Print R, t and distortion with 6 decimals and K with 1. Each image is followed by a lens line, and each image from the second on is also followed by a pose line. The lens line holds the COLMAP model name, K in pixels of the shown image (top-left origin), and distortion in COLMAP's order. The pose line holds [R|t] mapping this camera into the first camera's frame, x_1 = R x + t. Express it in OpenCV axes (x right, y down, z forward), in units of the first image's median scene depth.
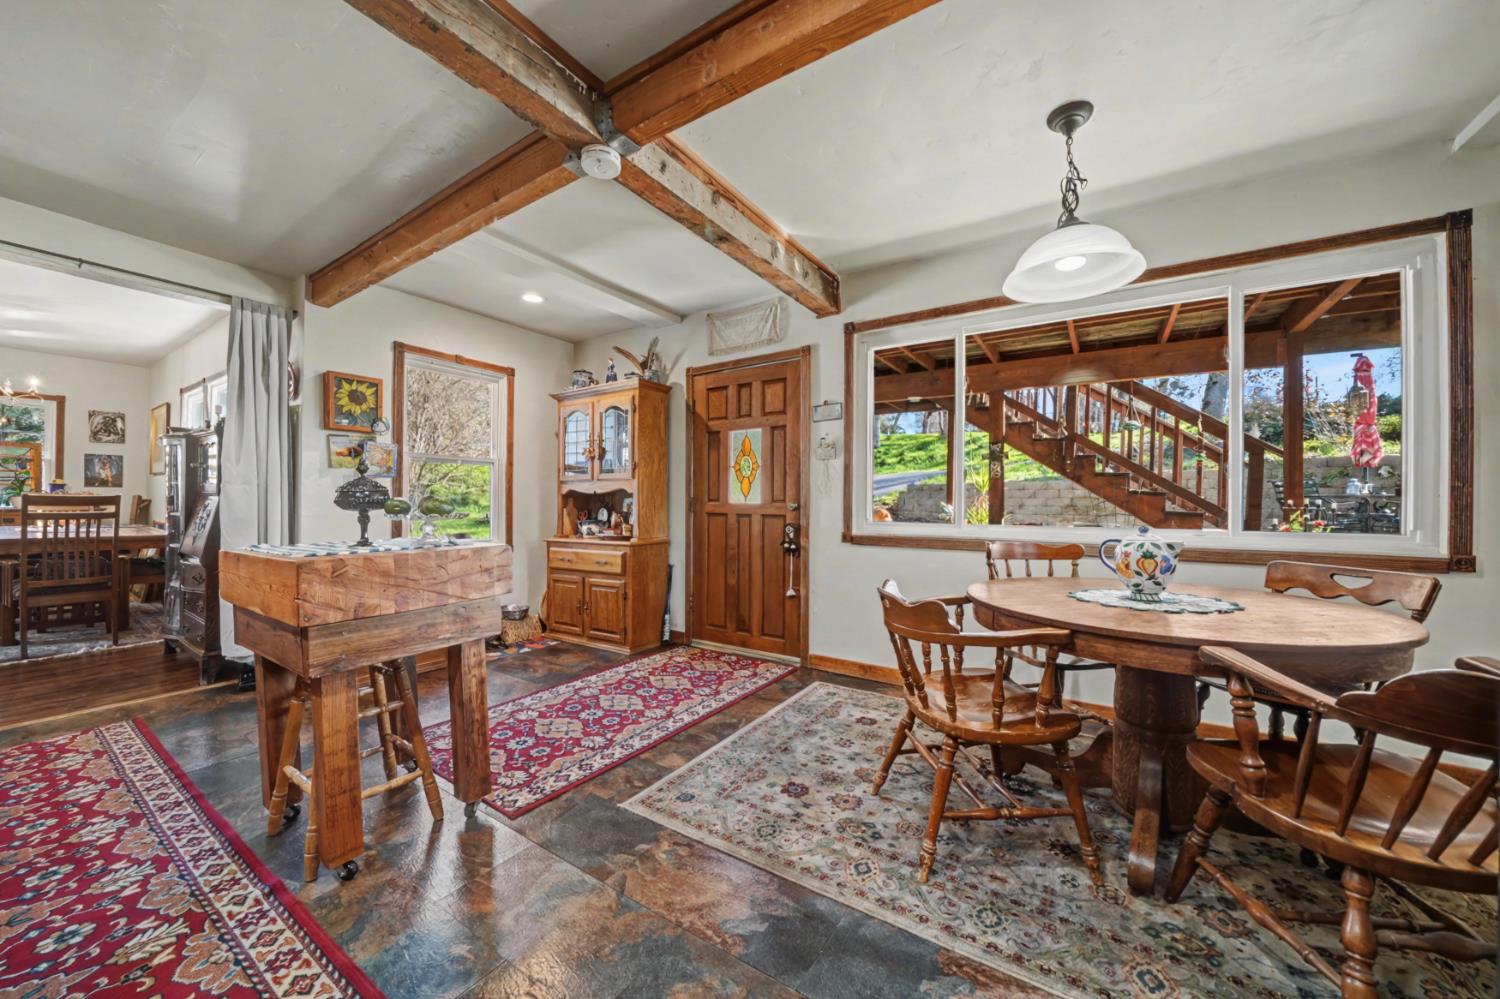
lens RADIAL K [[537.9, 0, 753.0], [0, 537.9, 508.9], [0, 0, 1]] dist [-0.027489, 0.003680]
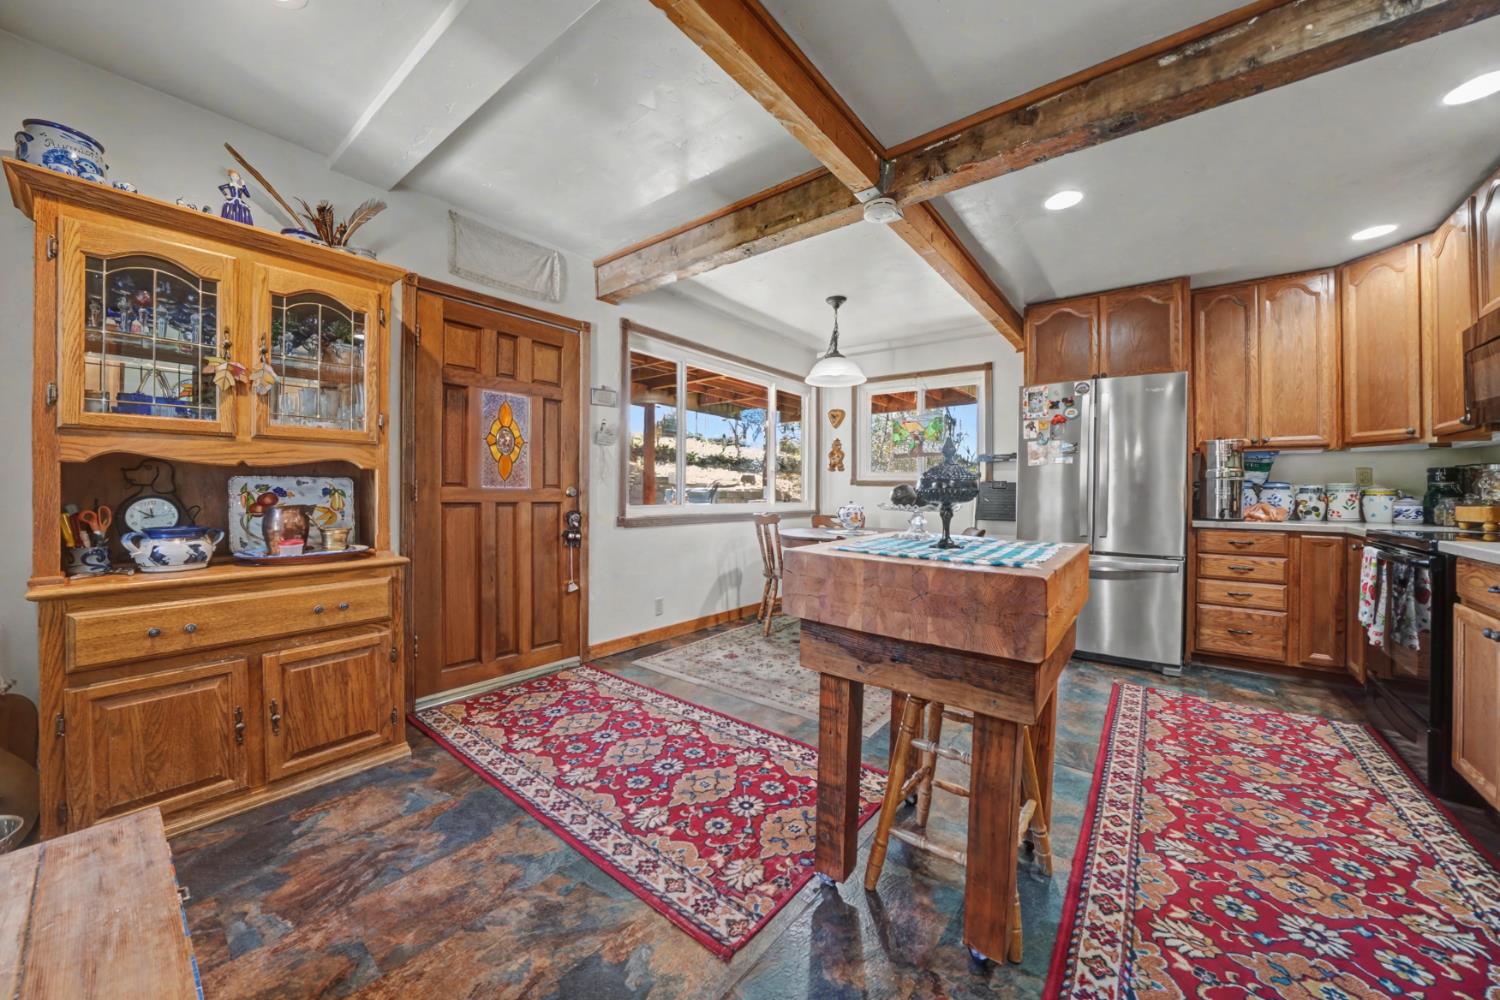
lens RADIAL K [[537.9, 0, 742.3], [0, 537.9, 493.7], [0, 0, 1]] dist [-0.027489, 0.003680]
pose [[0.087500, -0.008873, 0.996125, -0.852734], [0.002249, 0.999960, 0.008710, -0.009819], [-0.996162, 0.001478, 0.087516, 0.672369]]
